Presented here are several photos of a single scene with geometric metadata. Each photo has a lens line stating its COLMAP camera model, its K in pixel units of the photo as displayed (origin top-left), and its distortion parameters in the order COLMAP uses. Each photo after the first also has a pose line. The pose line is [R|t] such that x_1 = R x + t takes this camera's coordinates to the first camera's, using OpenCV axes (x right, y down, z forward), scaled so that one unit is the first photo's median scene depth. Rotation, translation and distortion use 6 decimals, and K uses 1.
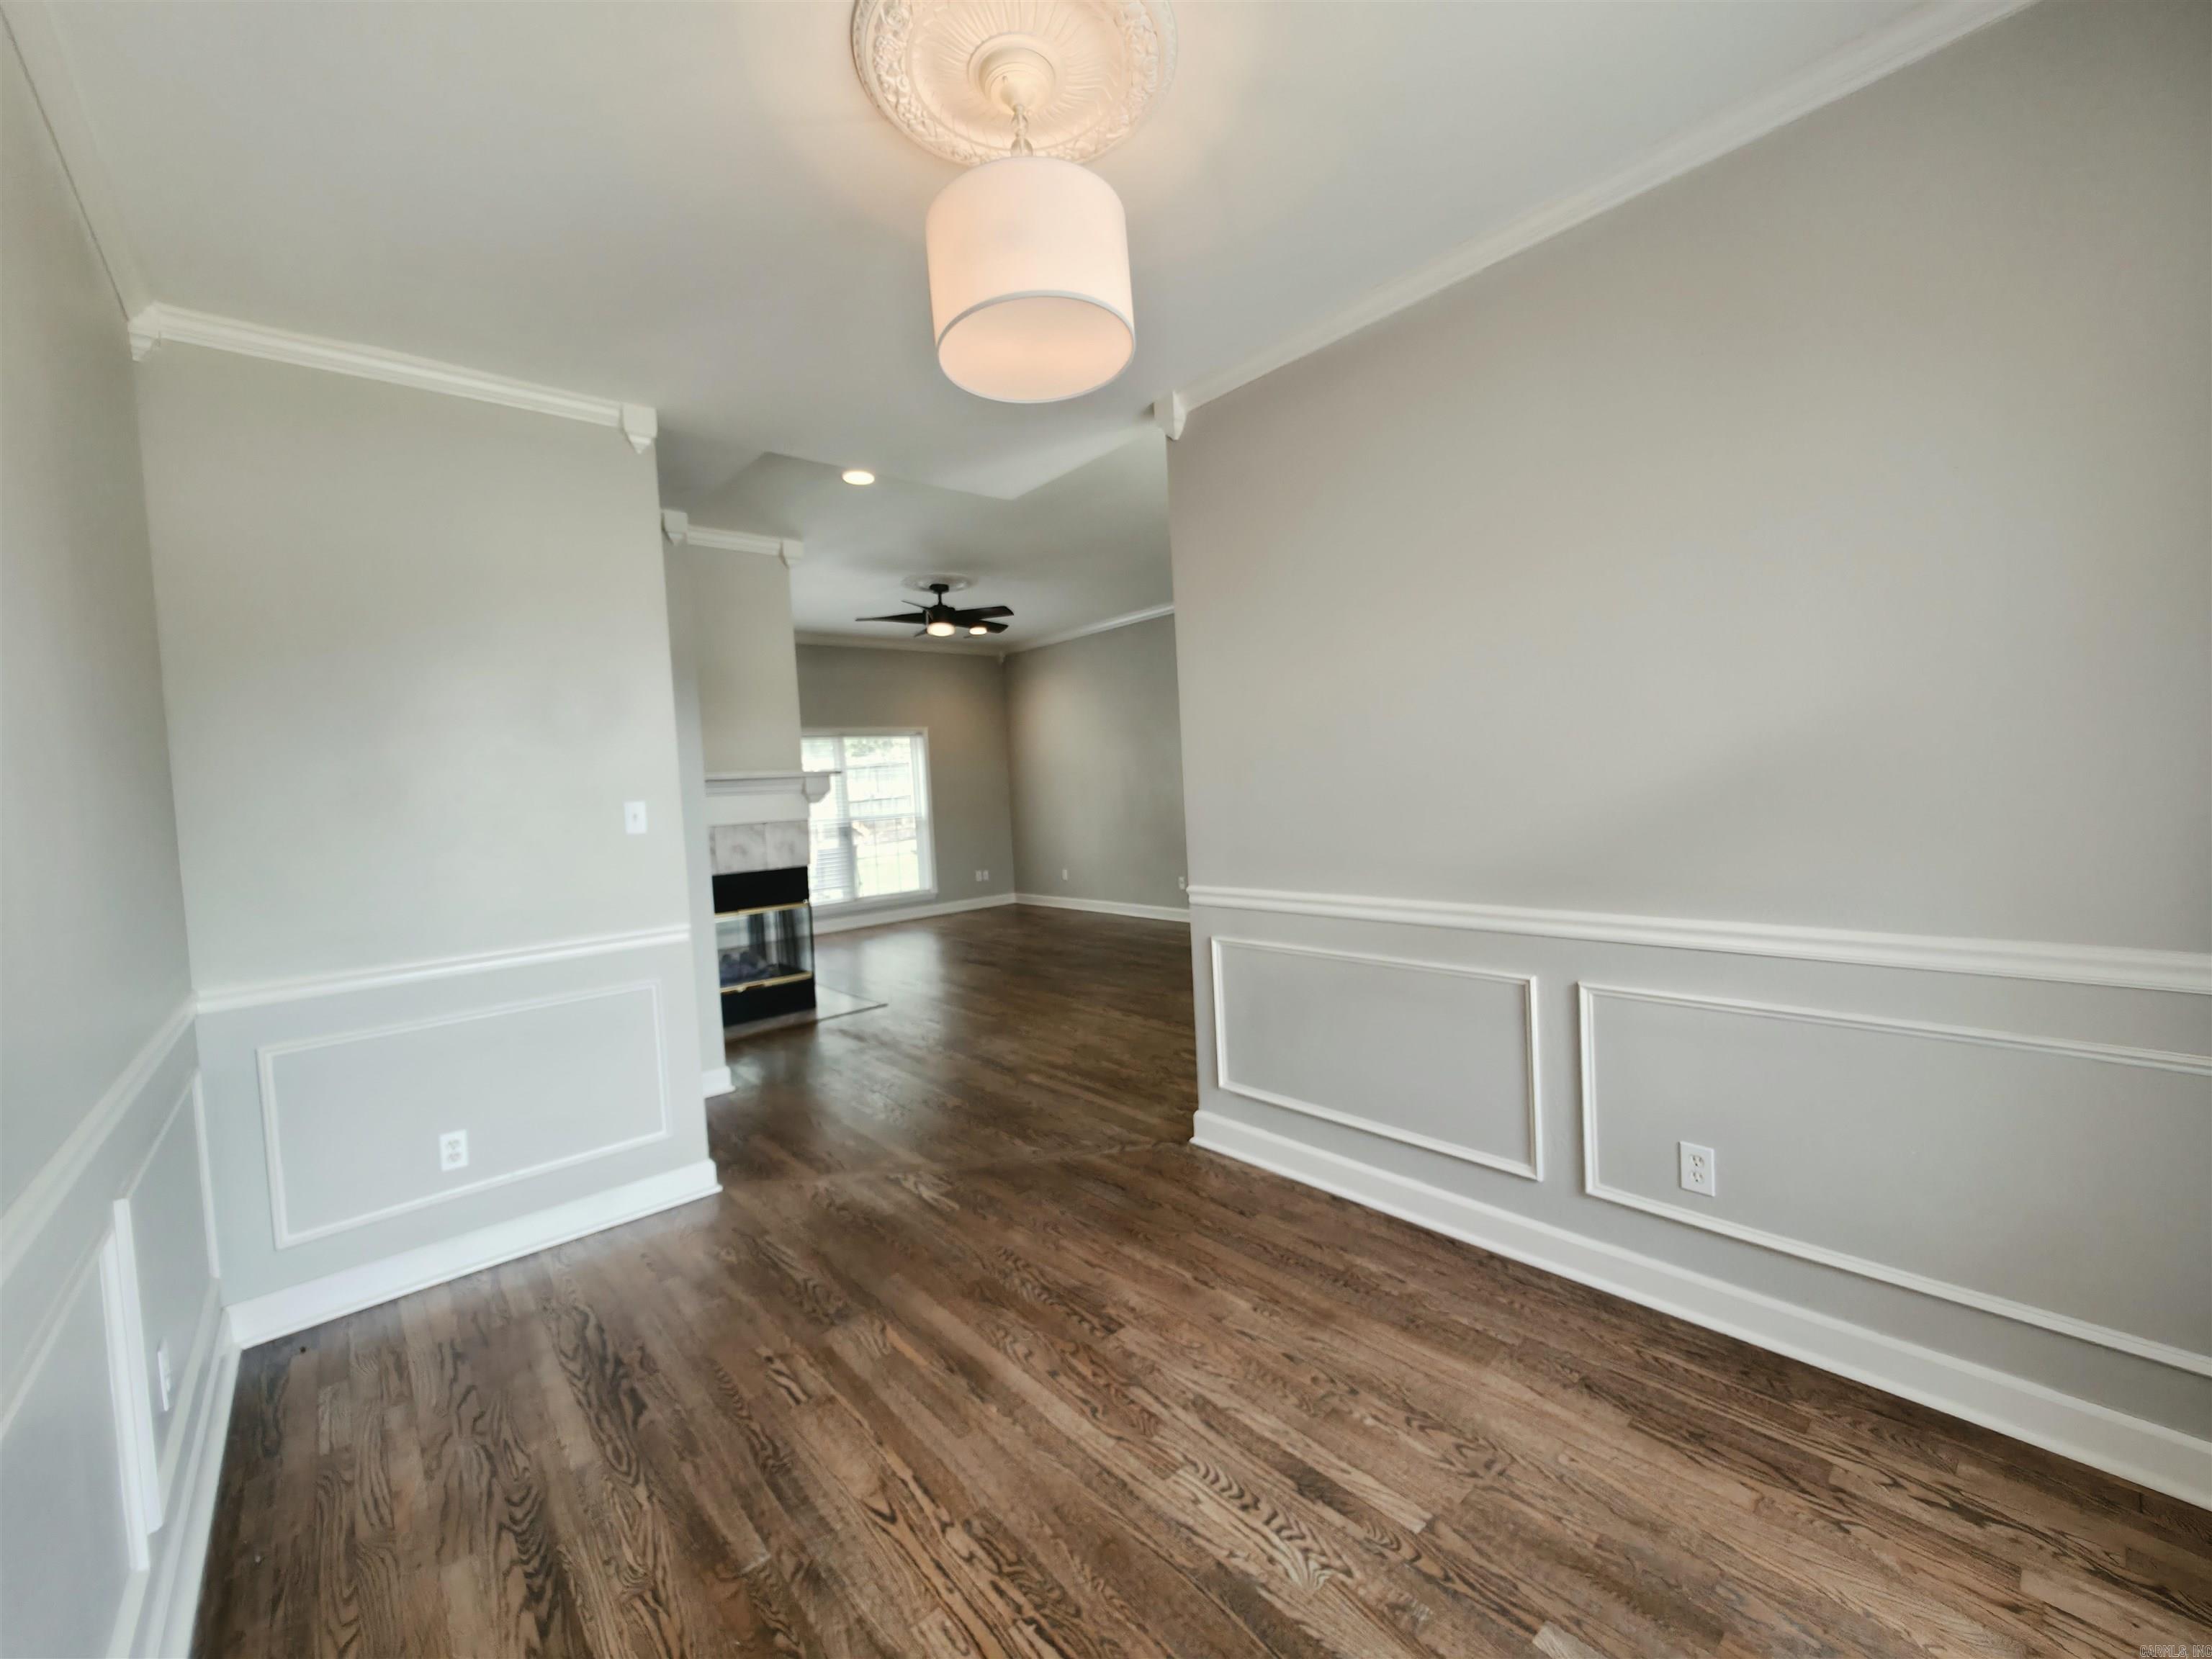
lens RADIAL K [[894.4, 0, 1114.9], [0, 894.4, 822.3], [0, 0, 1]] dist [-0.000426, -0.000555]
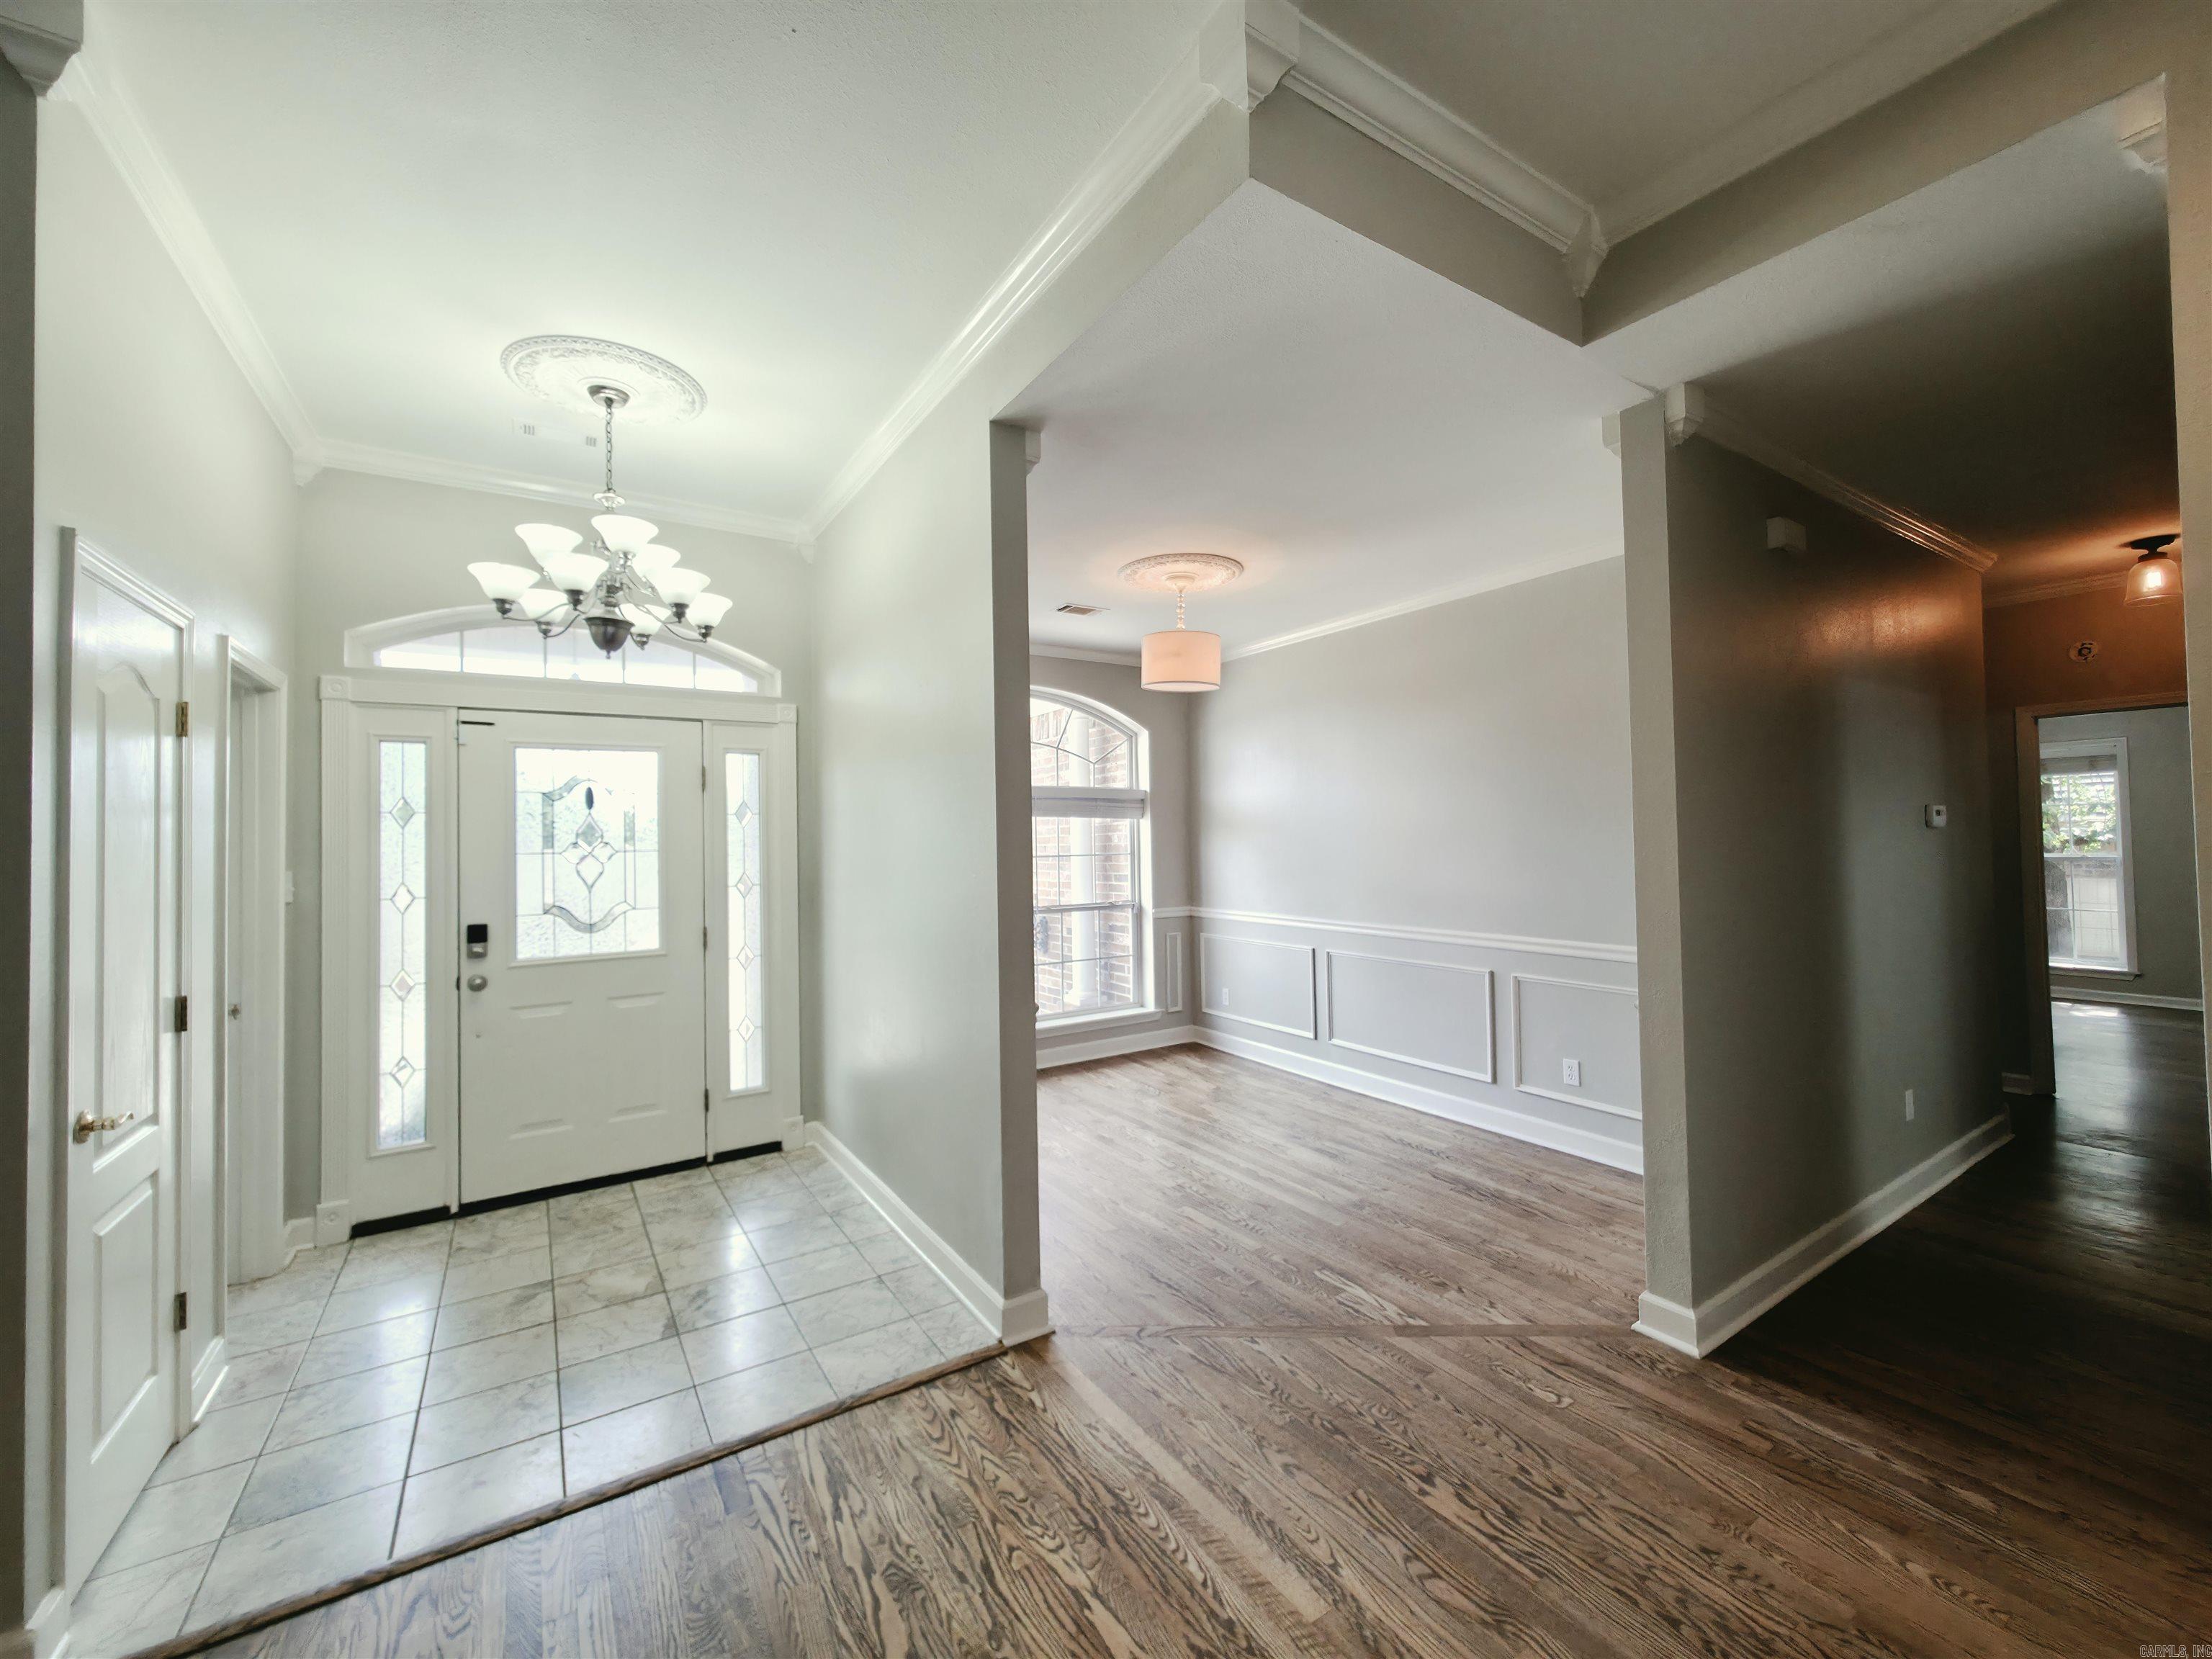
lens RADIAL K [[894.5, 0, 1115.6], [0, 894.5, 821.2], [0, 0, 1]] dist [-0.001959, 0.000148]
pose [[-0.987532, 0.073054, 0.139437, -0.176814], [0.077137, 0.996729, 0.024099, -0.171255], [-0.137221, 0.034554, -0.989938, 2.775541]]
